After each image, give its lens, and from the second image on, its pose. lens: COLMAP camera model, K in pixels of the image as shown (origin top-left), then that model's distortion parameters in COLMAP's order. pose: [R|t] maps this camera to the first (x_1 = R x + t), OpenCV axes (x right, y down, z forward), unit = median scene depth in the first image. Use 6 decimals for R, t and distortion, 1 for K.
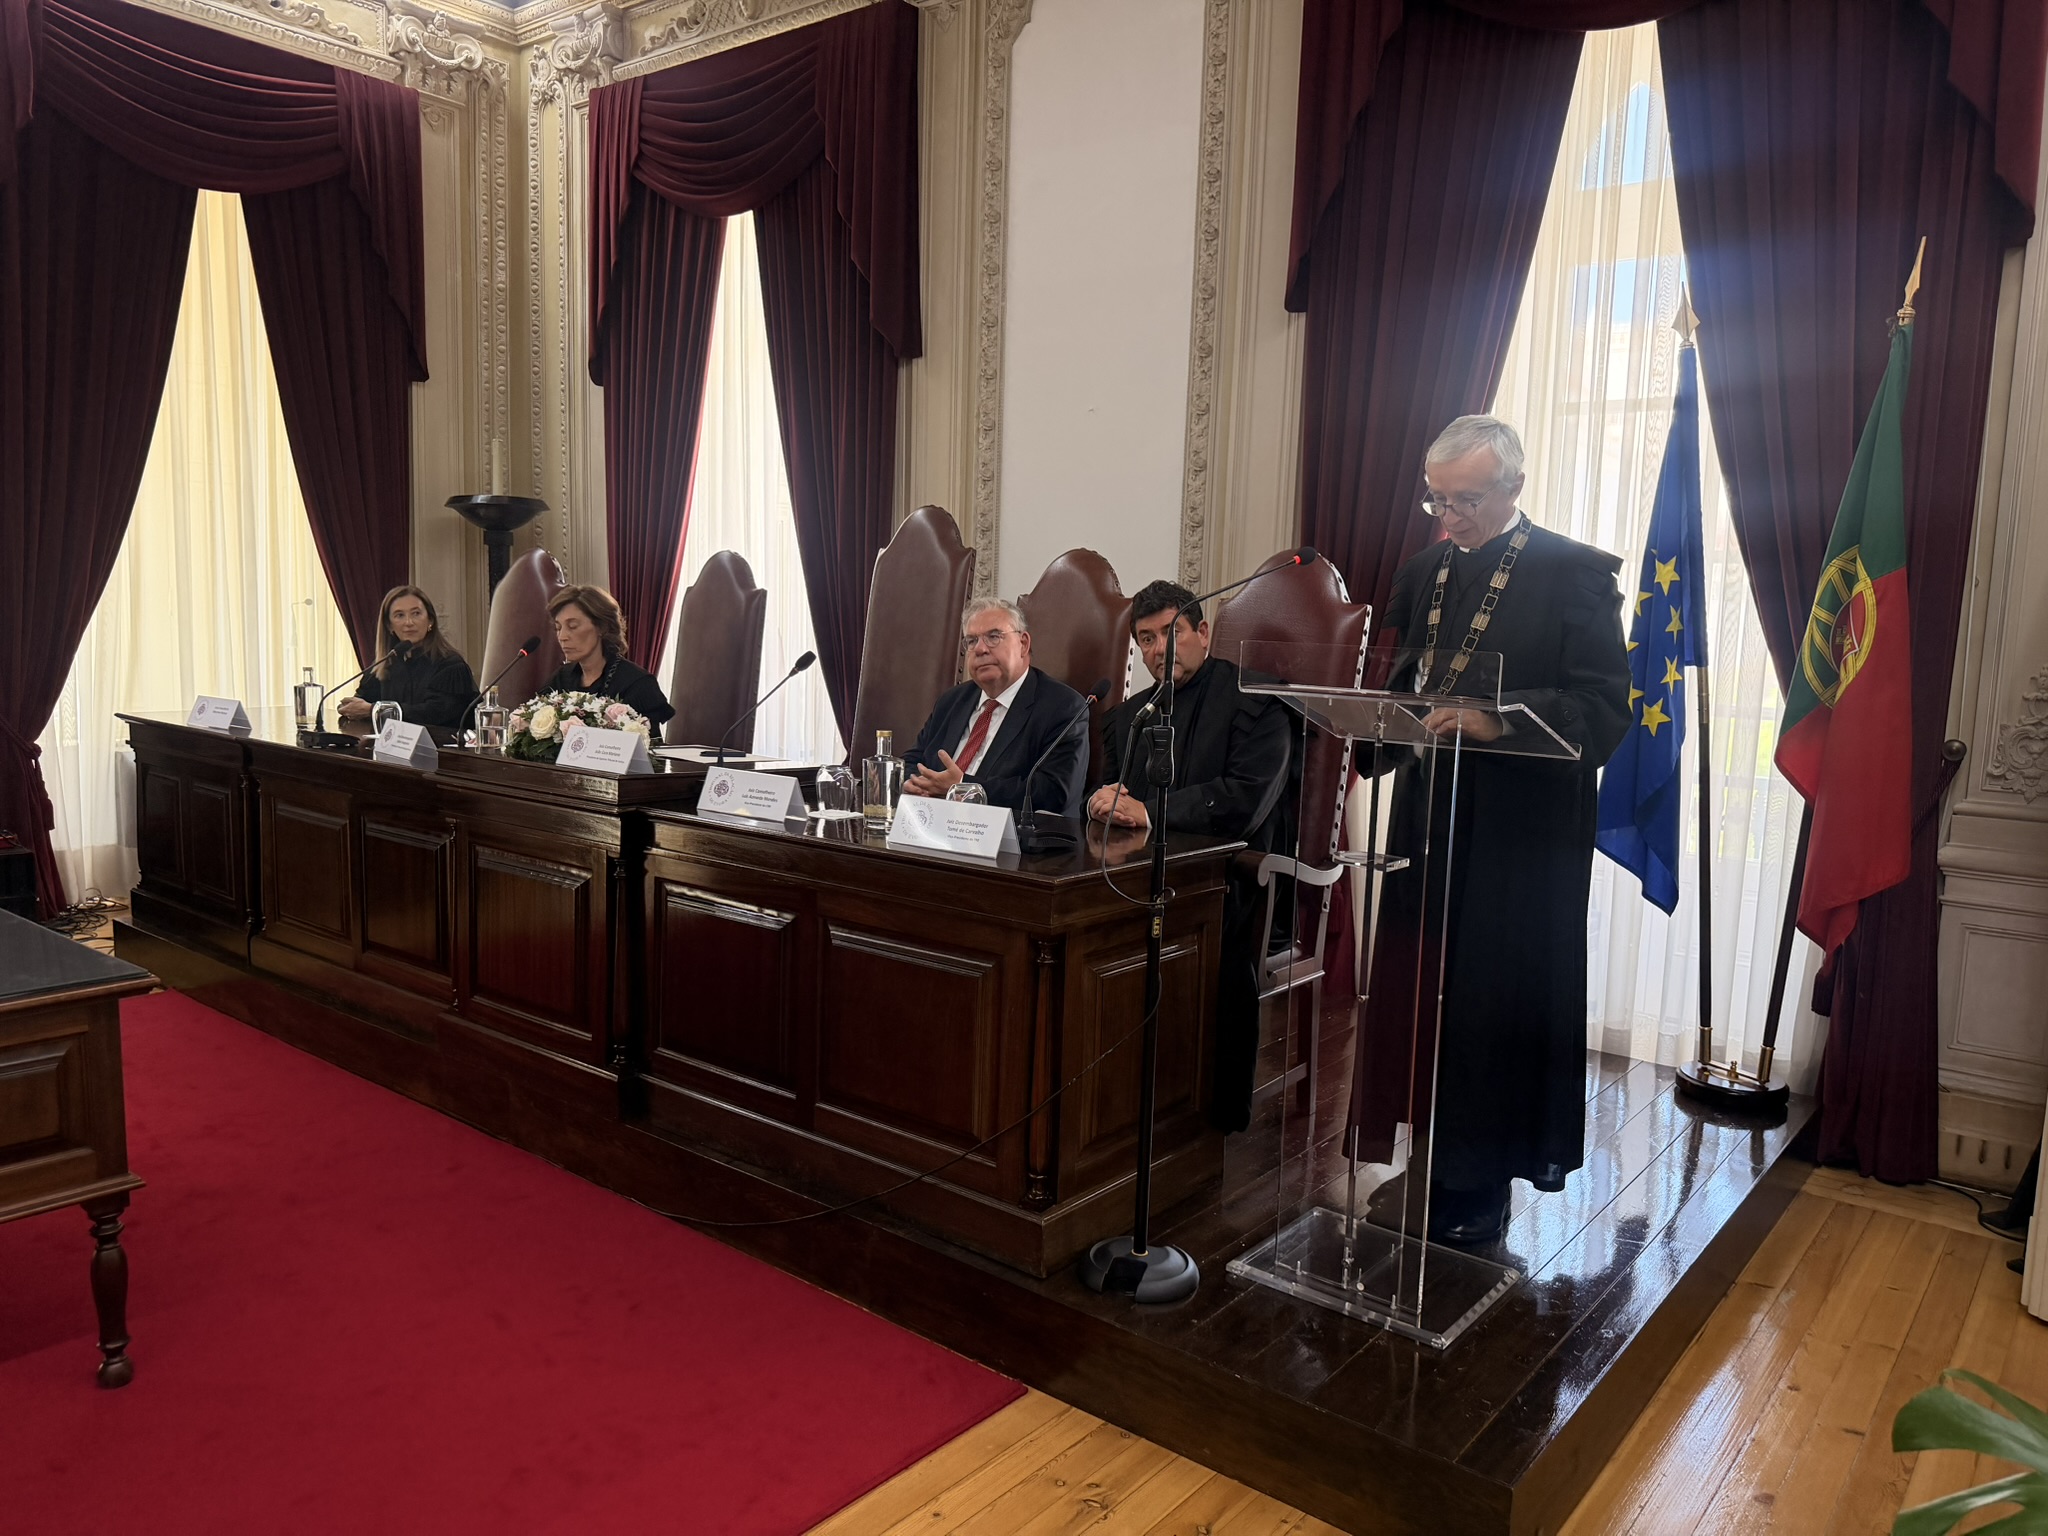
lens RADIAL K [[1414.3, 0, 1028.0], [0, 1414.3, 777.2], [0, 0, 1]] dist [0.041922, -0.050327]
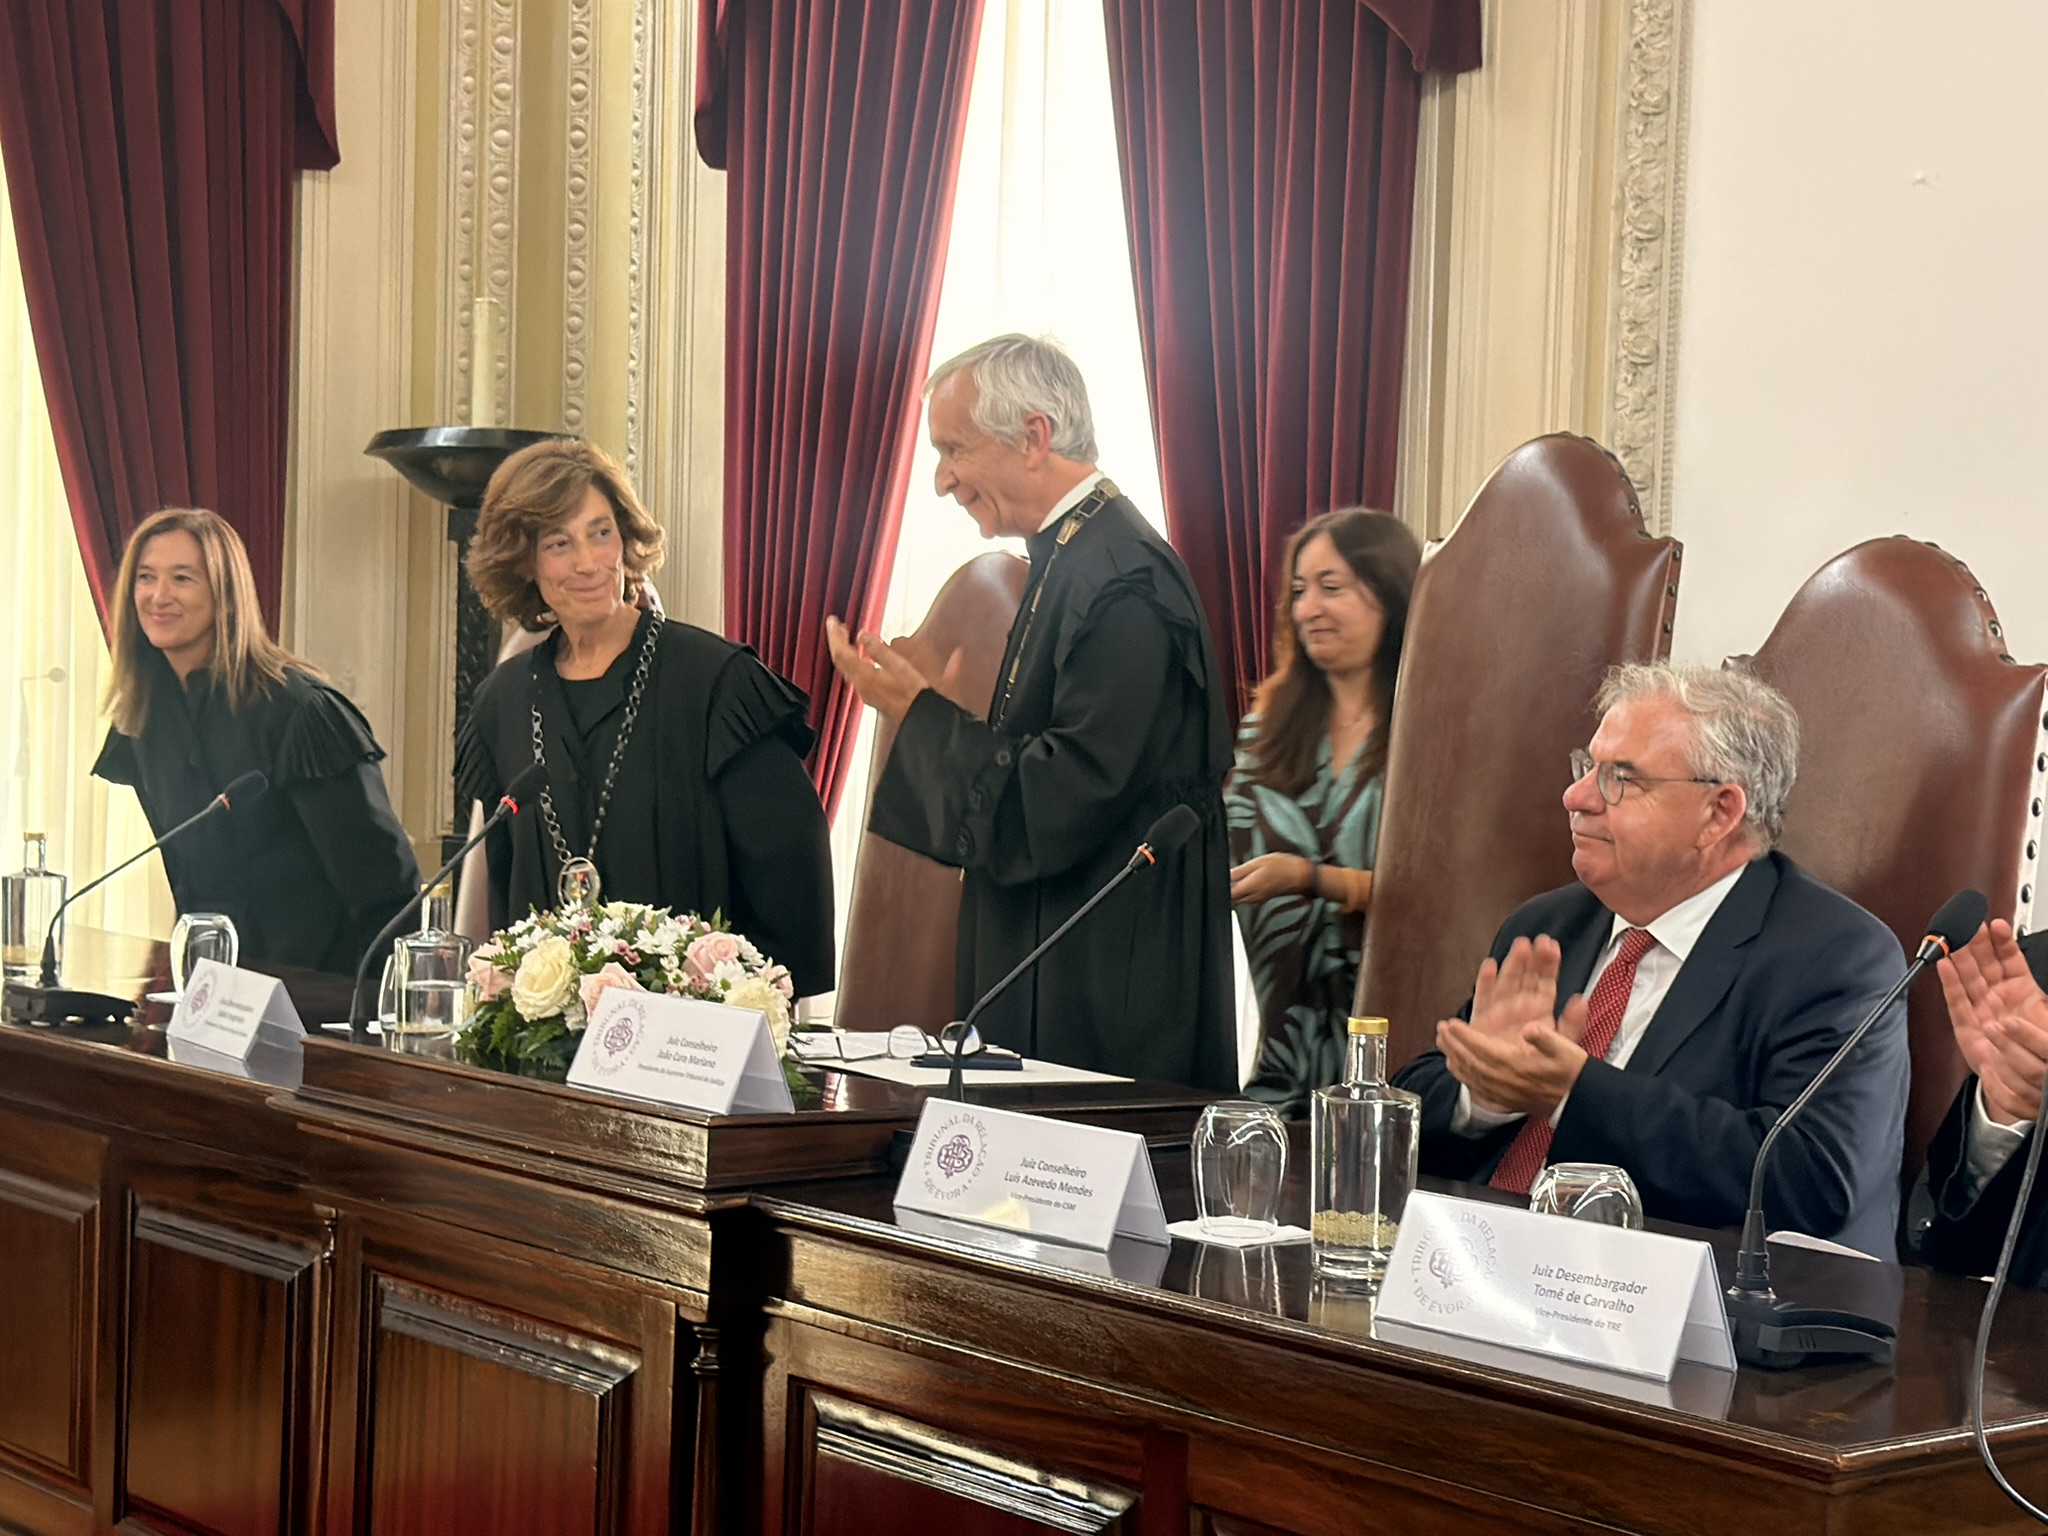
lens RADIAL K [[3441.8, 0, 1024.0], [0, 3441.8, 768.0], [0, 0, 1]] dist [0.203366, -0.028540]
pose [[0.979341, 0.001461, -0.202211, -0.002380], [-0.019757, 0.995881, -0.088489, -0.012811], [0.201249, 0.090656, 0.975336, 0.044260]]
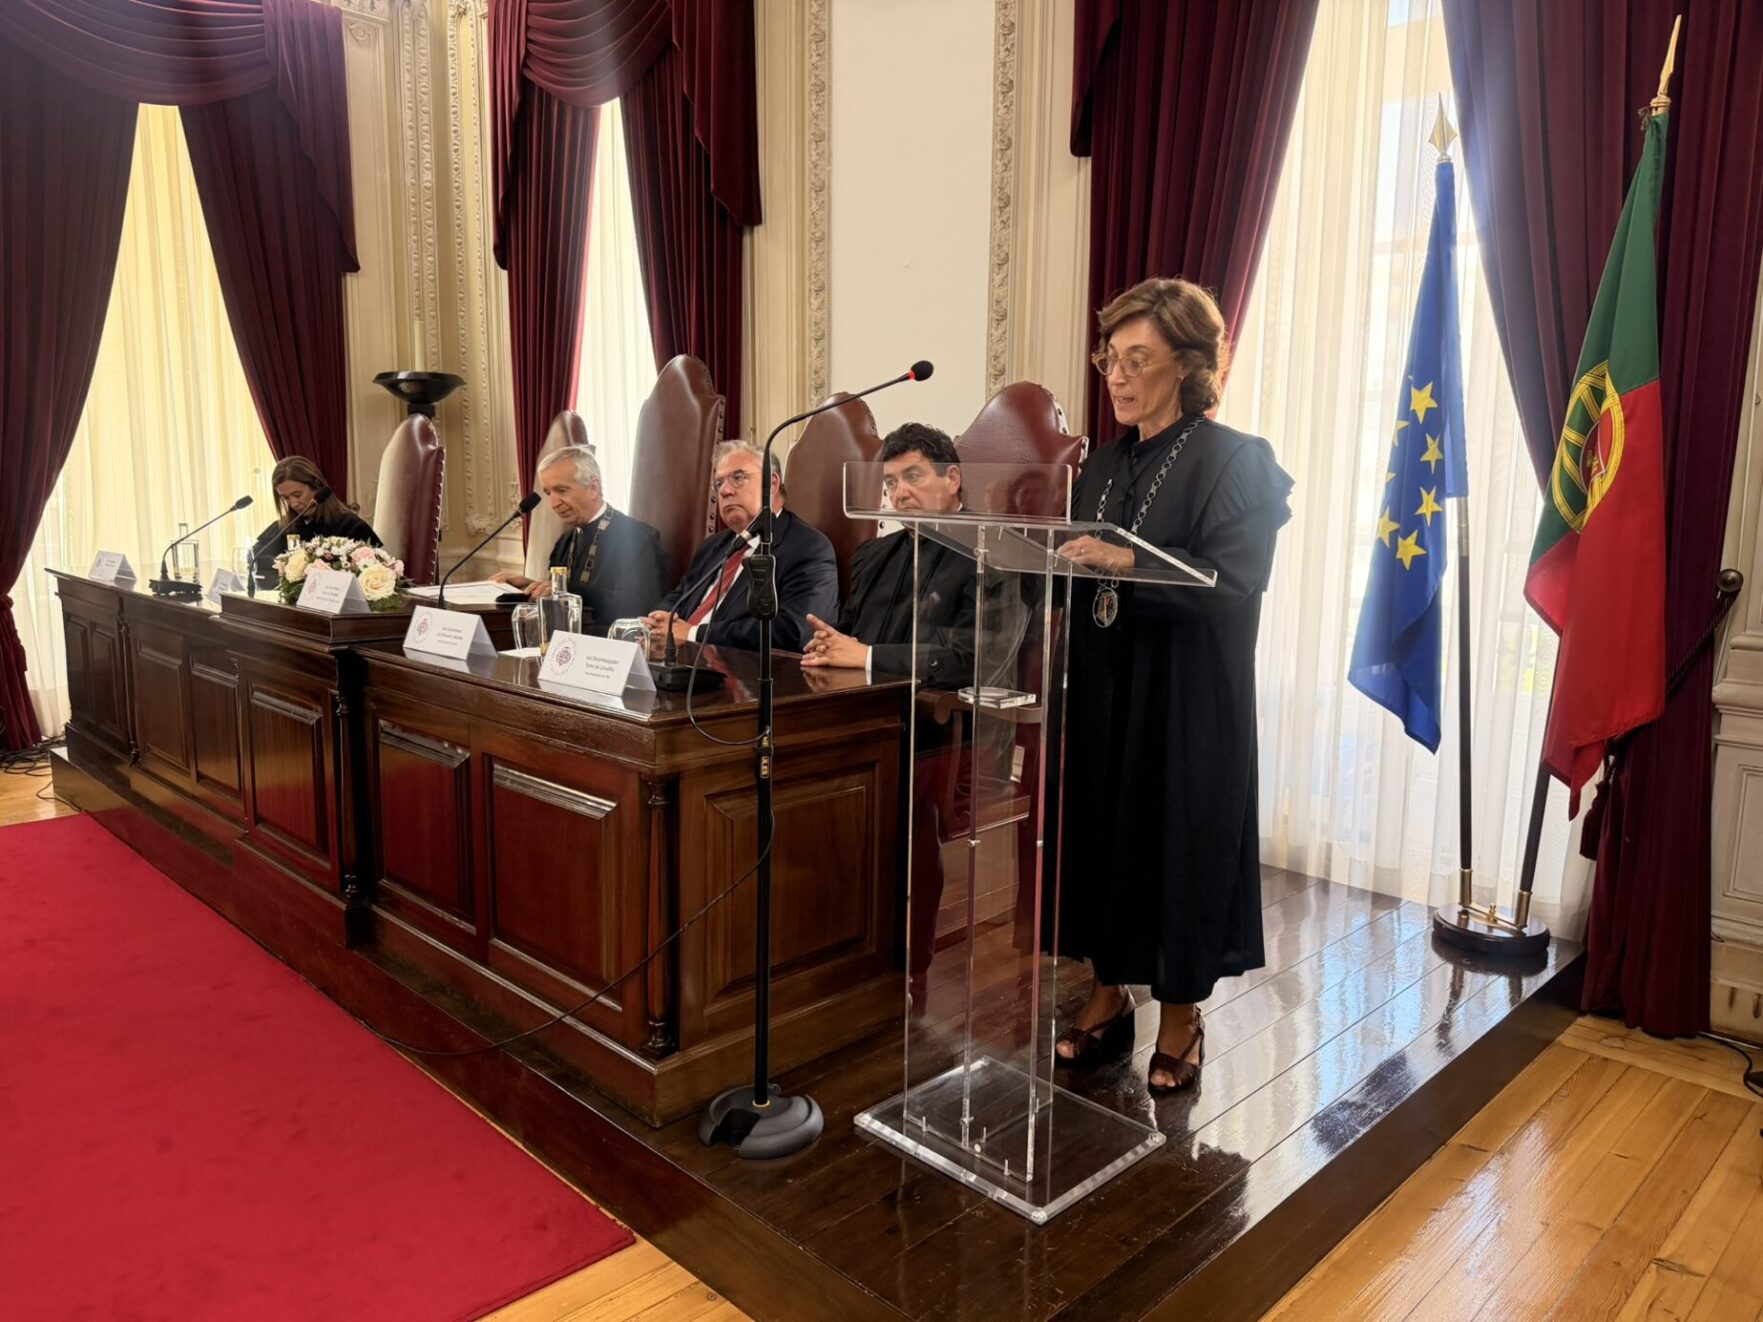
lens RADIAL K [[1240.2, 0, 881.5], [0, 1240.2, 661.0], [0, 0, 1]] dist [0.003866, -0.004510]
pose [[0.994640, -0.002761, -0.103358, 0.174517], [0.005538, 0.999631, 0.026583, 0.009001], [0.103246, -0.027012, 0.994289, 0.126360]]
